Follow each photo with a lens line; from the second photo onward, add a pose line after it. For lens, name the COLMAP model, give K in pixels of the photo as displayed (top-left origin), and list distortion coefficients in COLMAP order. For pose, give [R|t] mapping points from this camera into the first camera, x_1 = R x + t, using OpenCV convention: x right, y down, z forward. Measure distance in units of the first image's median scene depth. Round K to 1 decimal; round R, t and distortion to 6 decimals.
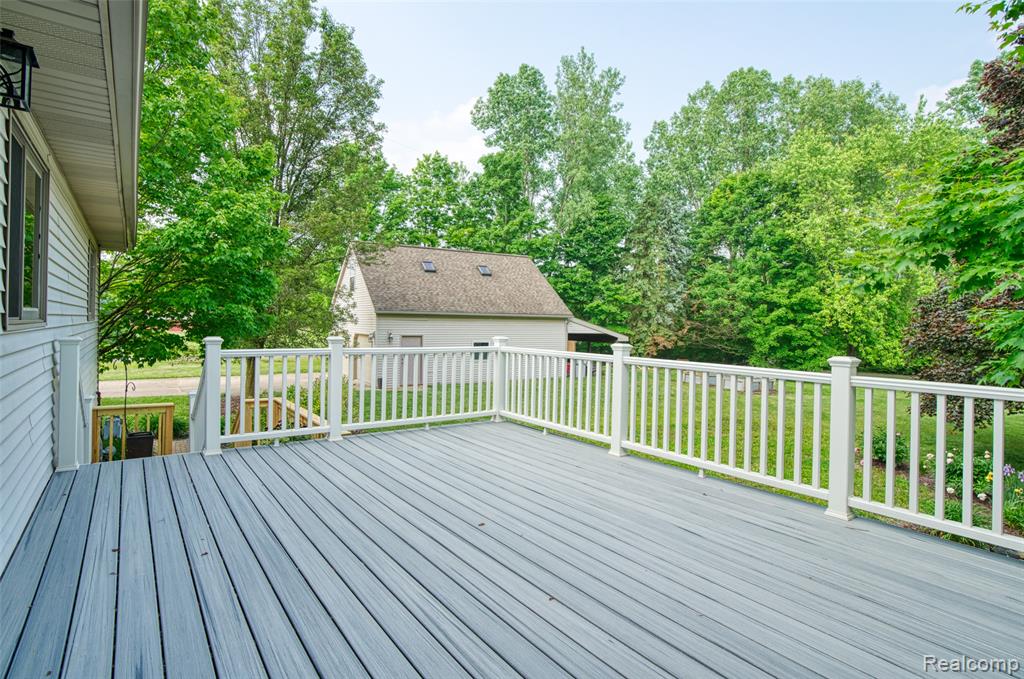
lens RADIAL K [[531.7, 0, 511.5], [0, 531.7, 327.3], [0, 0, 1]] dist [-0.041018, 0.022868]
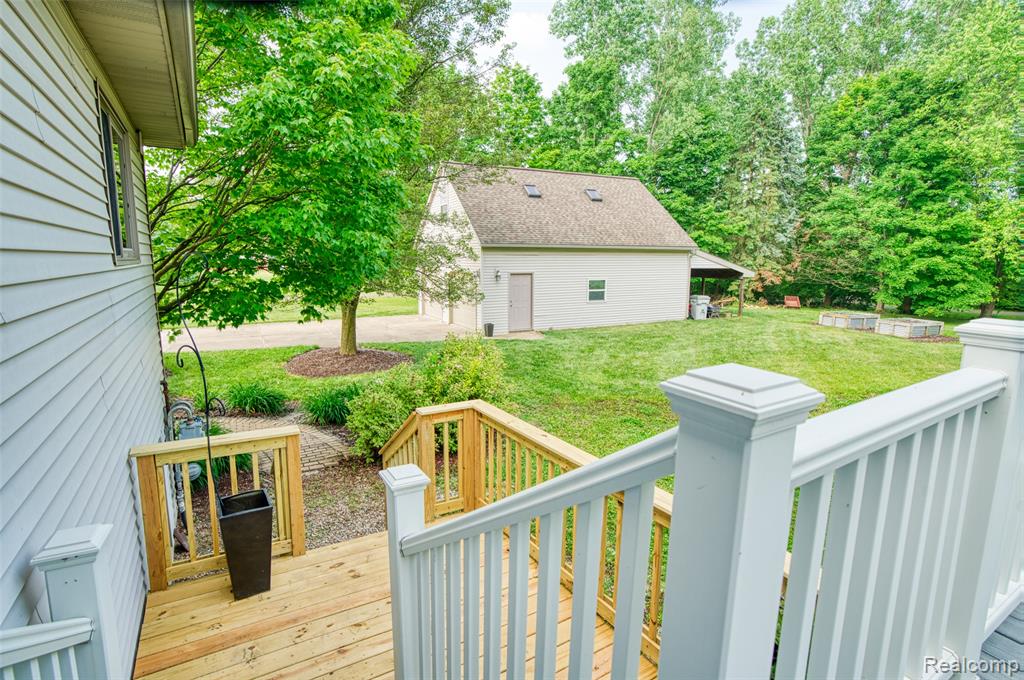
lens RADIAL K [[512.9, 0, 512.0], [0, 512.9, 340.0], [0, 0, 1]] dist [-0.042389, 0.021143]
pose [[0.995515, 0.003060, -0.094559, -0.075242], [0.011320, 0.988444, 0.151165, -0.001751], [0.093929, -0.151557, 0.983976, 0.106979]]
